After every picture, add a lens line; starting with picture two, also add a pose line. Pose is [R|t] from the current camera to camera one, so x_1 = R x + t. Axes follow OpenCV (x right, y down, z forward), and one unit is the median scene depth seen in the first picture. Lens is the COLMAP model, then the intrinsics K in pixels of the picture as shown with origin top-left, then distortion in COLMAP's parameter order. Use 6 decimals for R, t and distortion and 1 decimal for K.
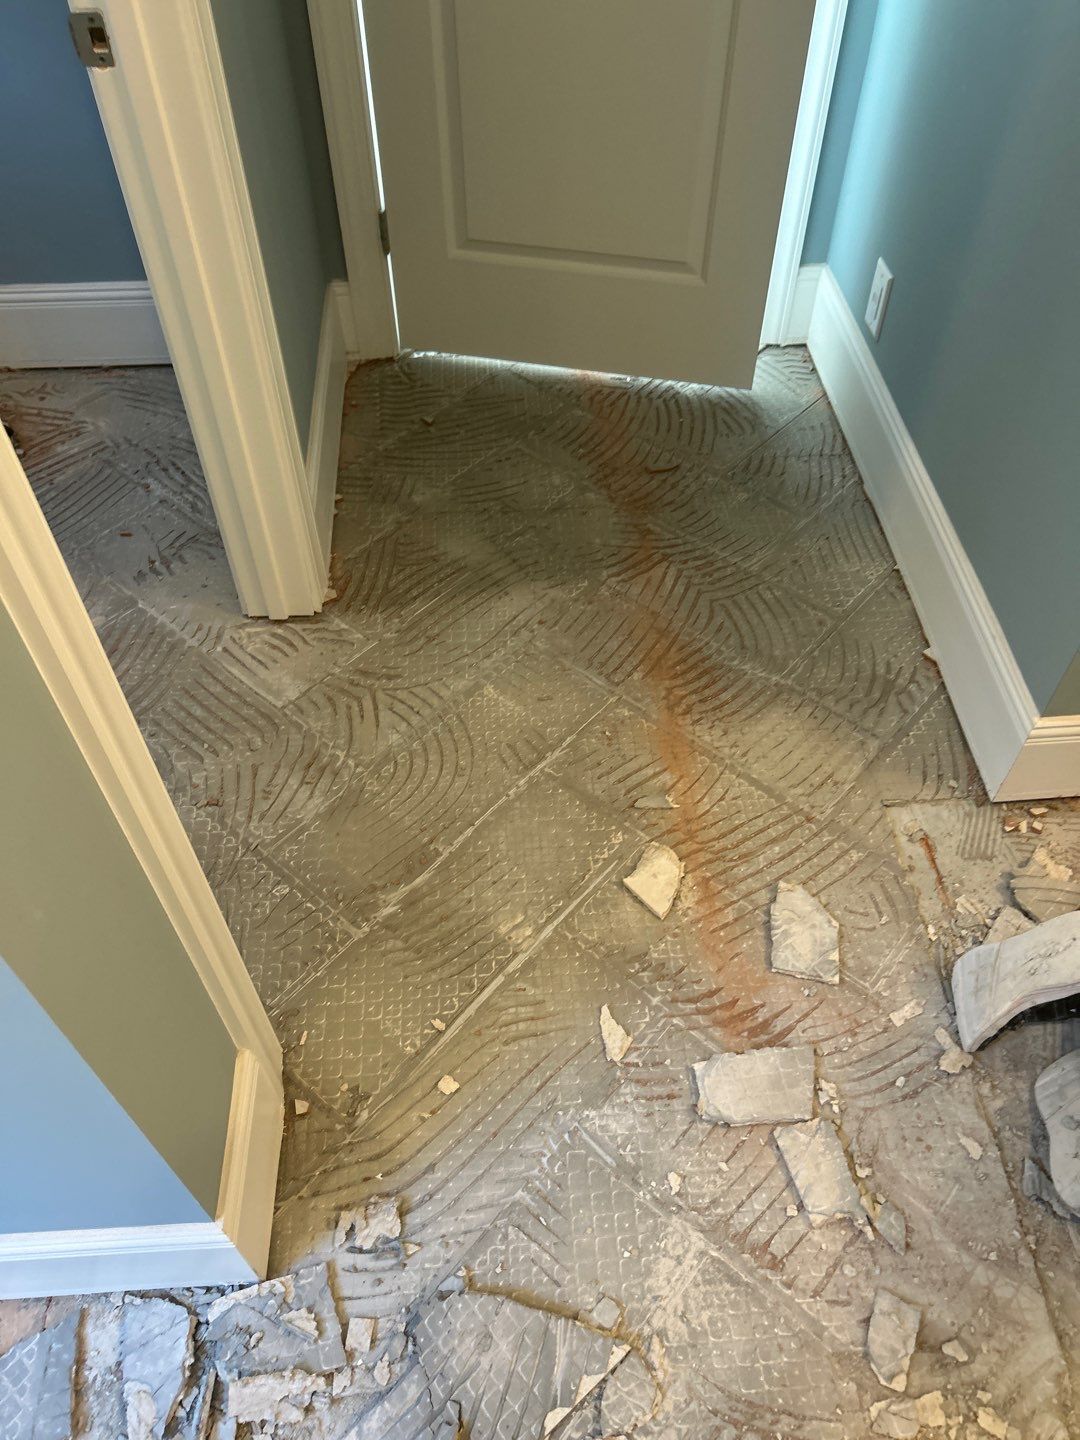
lens RADIAL K [[1097.9, 0, 540.0], [0, 1097.9, 720.0], [0, 0, 1]] dist [0.033853, -0.039411]
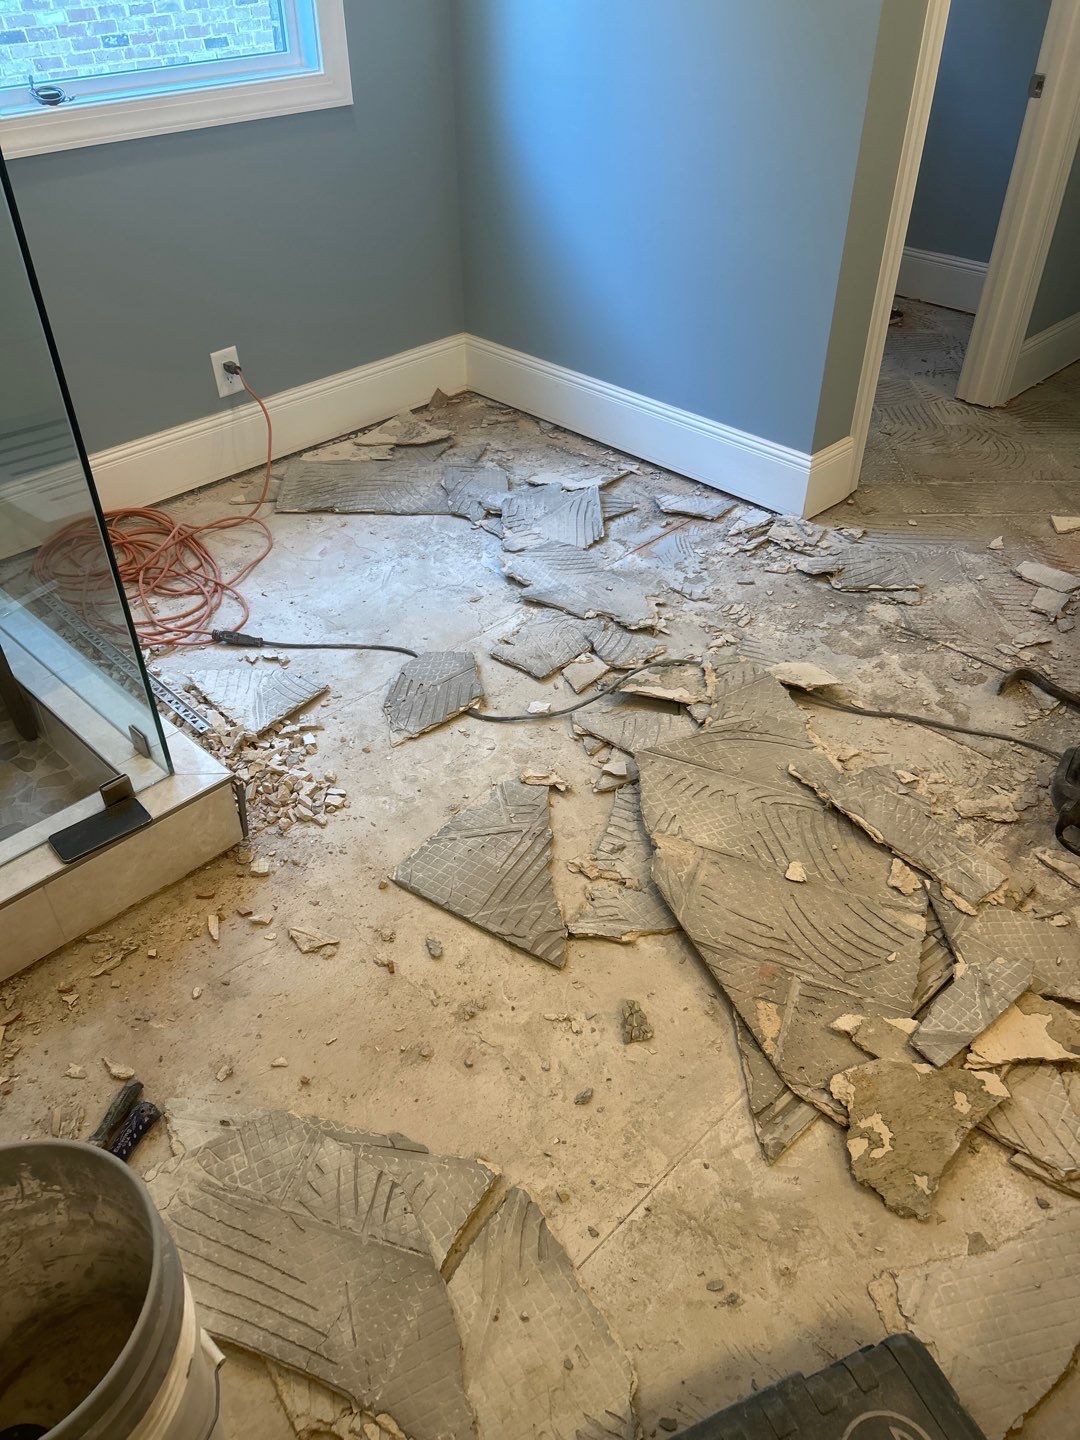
lens RADIAL K [[1097.9, 0, 540.0], [0, 1097.9, 720.0], [0, 0, 1]] dist [0.033853, -0.039411]
pose [[0.665900, 0.468269, -0.580777, 0.827034], [-0.566017, 0.824246, 0.015598, 0.986703], [0.486007, 0.318343, 0.813914, -0.937733]]
